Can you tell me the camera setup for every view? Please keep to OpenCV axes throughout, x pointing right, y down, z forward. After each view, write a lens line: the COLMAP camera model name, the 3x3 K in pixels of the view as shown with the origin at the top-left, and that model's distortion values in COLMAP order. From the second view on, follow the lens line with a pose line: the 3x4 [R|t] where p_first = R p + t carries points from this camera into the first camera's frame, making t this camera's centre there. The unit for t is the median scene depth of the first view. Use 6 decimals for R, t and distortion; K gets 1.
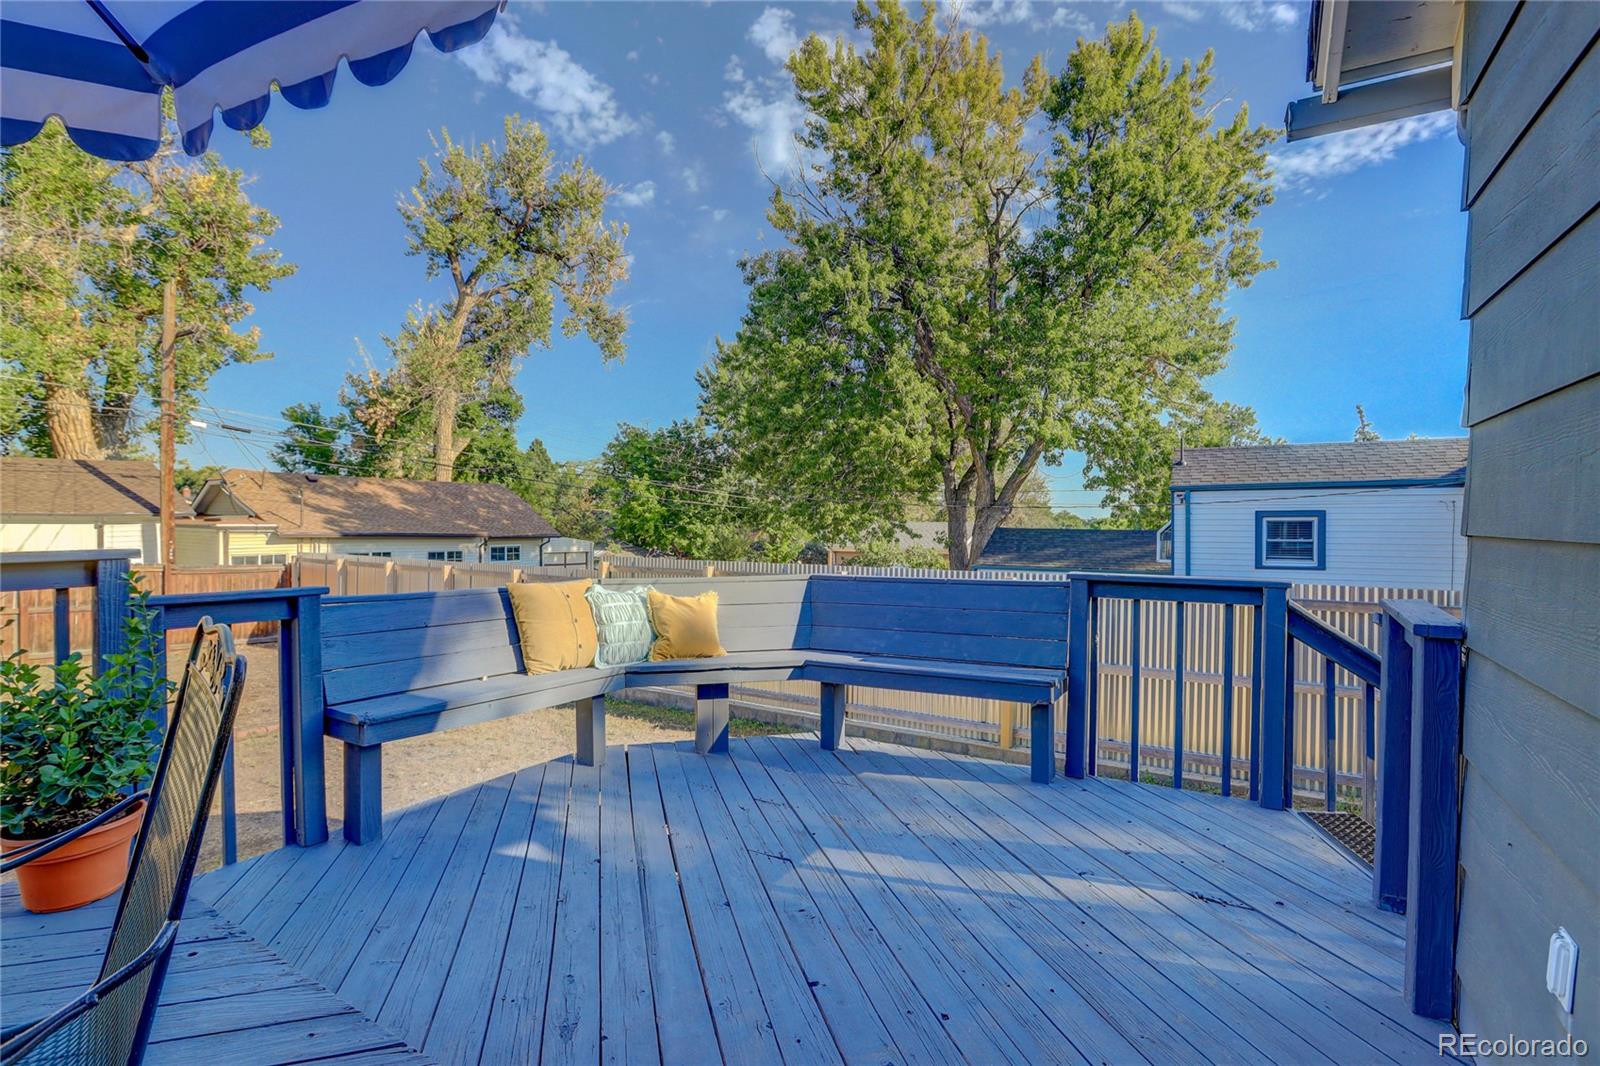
lens RADIAL K [[748.1, 0, 814.8], [0, 748.1, 527.5], [0, 0, 1]] dist [-0.044358, 0.014408]
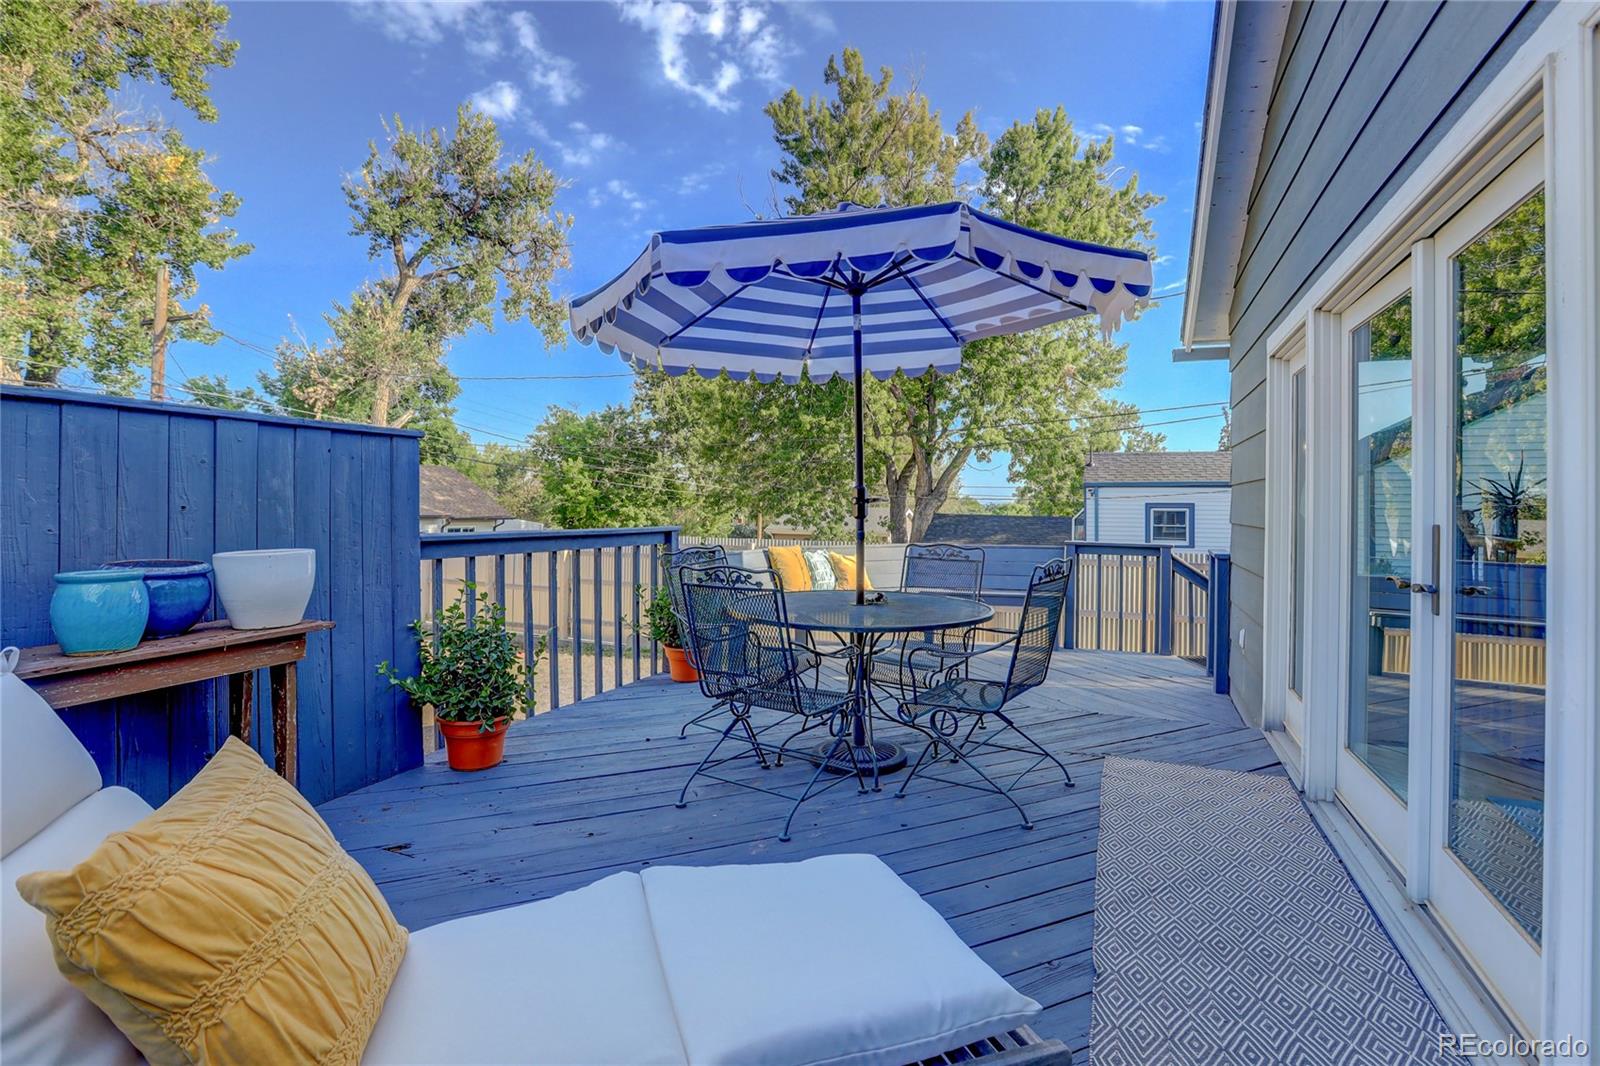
lens RADIAL K [[748.1, 0, 836.6], [0, 748.1, 495.5], [0, 0, 1]] dist [-0.044358, 0.014408]
pose [[0.988201, 0.011273, 0.152744, -0.074293], [-0.008071, 0.999735, -0.021567, -0.001406], [-0.152947, 0.020080, 0.988030, -0.112153]]
